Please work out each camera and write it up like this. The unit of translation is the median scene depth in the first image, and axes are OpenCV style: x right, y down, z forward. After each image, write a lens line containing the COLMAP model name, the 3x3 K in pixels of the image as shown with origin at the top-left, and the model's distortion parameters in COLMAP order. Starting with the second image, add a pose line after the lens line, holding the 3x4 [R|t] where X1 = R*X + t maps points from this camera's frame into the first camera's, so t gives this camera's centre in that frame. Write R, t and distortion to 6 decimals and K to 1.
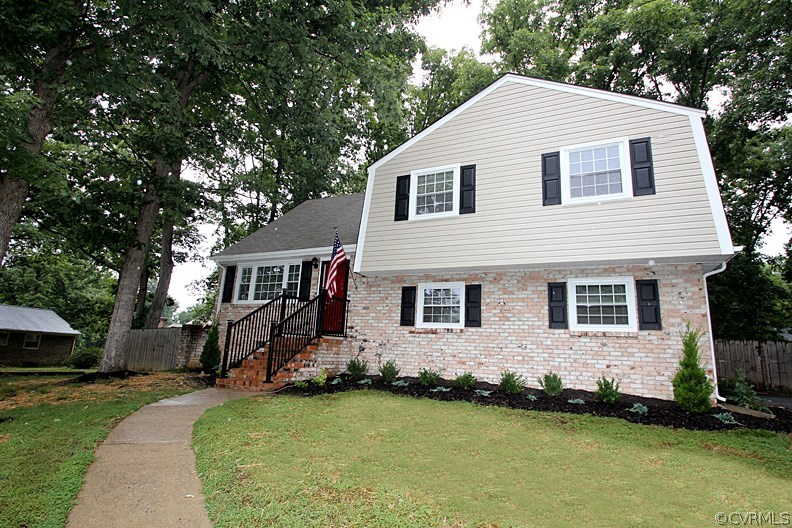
lens RADIAL K [[417.2, 0, 407.0], [0, 417.2, 265.2], [0, 0, 1]] dist [-0.025689, -0.001008]
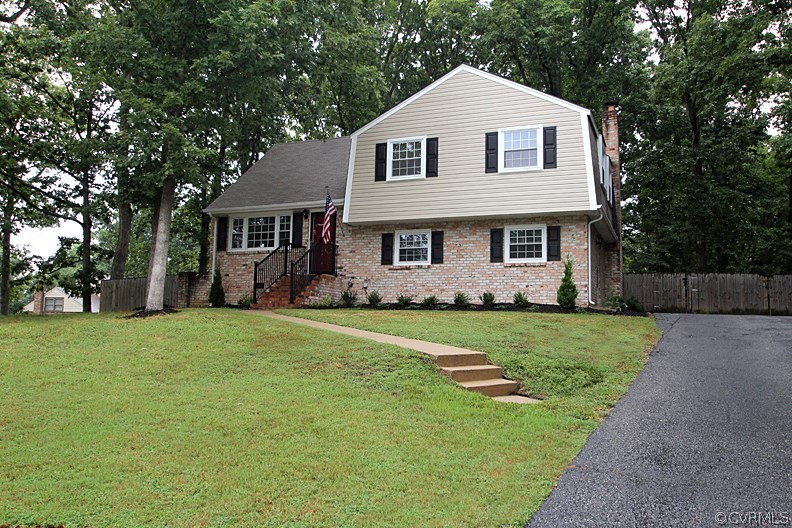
lens RADIAL K [[678.0, 0, 396.0], [0, 678.0, 264.0], [0, 0, 1]] dist [-0.002312, -0.000778]
pose [[0.999235, -0.022774, 0.031777, -0.038438], [0.019258, 0.994085, 0.106885, -0.078033], [-0.034023, -0.106192, 0.993763, -1.077726]]
